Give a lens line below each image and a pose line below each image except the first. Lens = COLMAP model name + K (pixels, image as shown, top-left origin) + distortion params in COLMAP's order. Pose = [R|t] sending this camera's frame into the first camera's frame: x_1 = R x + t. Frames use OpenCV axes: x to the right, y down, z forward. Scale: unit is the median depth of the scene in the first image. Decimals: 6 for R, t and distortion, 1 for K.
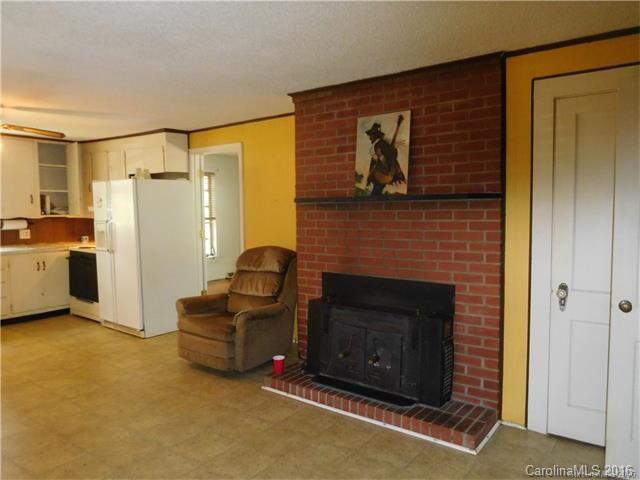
lens RADIAL K [[464.9, 0, 310.7], [0, 464.9, 236.8], [0, 0, 1]] dist [-0.002302, -0.003584]
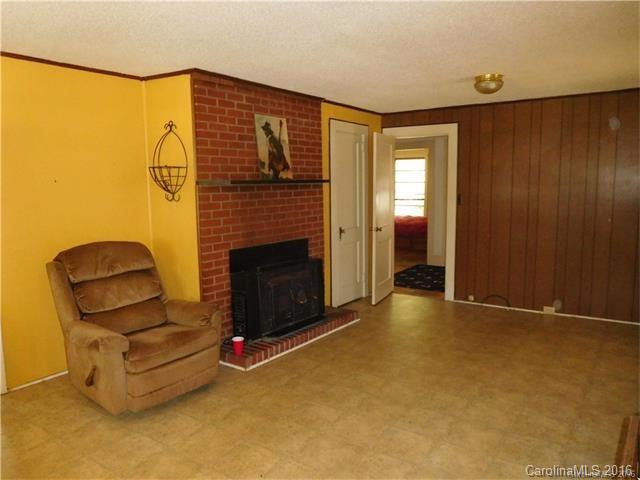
lens RADIAL K [[464.9, 0, 310.7], [0, 464.9, 236.8], [0, 0, 1]] dist [-0.002302, -0.003584]
pose [[0.003726, -0.097982, 0.995181, -1.150933], [0.082852, 0.991797, 0.097338, -0.047923], [-0.996555, 0.082090, 0.011813, 0.895758]]
